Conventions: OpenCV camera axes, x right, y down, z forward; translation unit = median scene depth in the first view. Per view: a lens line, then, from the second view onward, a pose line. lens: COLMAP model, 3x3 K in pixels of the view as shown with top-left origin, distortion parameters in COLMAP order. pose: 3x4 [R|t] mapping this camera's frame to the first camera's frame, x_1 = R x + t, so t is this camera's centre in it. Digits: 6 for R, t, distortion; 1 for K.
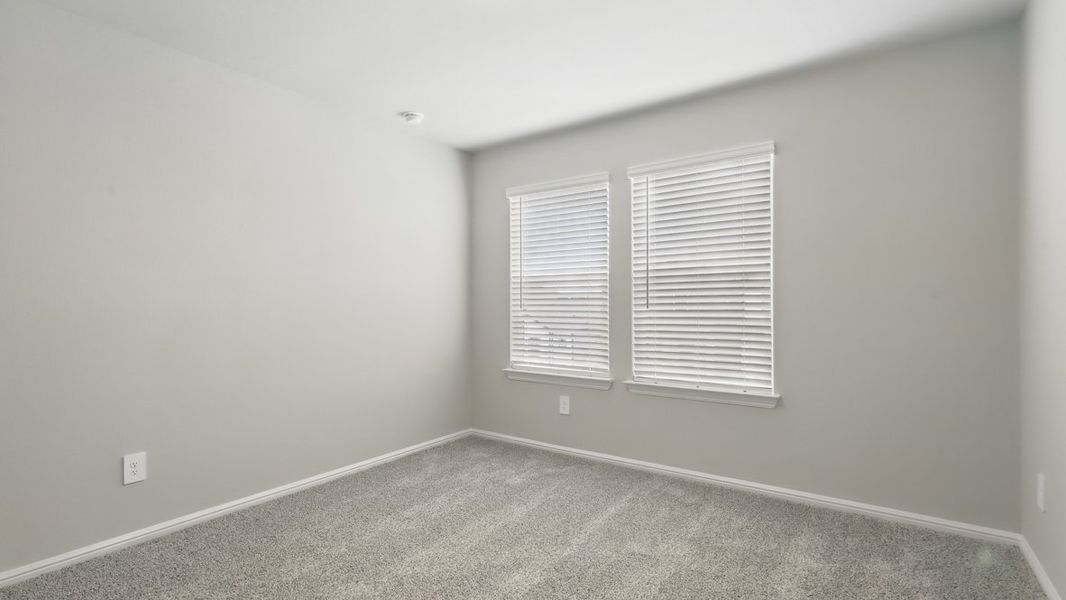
lens RADIAL K [[922.0, 0, 533.2], [0, 922.0, 302.9], [0, 0, 1]] dist [-0.002854, -0.004194]
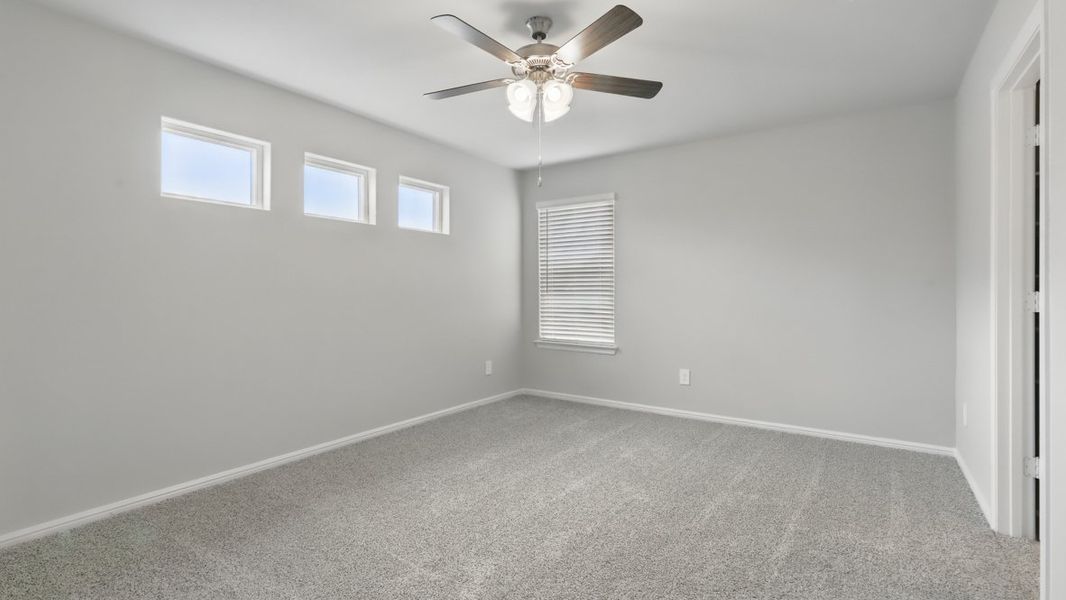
lens RADIAL K [[485.0, 0, 533.7], [0, 485.0, 292.0], [0, 0, 1]] dist [0.016700, 0.000188]
pose [[0.944239, -0.001260, 0.329258, -0.276016], [0.000079, 0.999994, 0.003601, 0.001082], [-0.329261, -0.003374, 0.944233, 0.373328]]
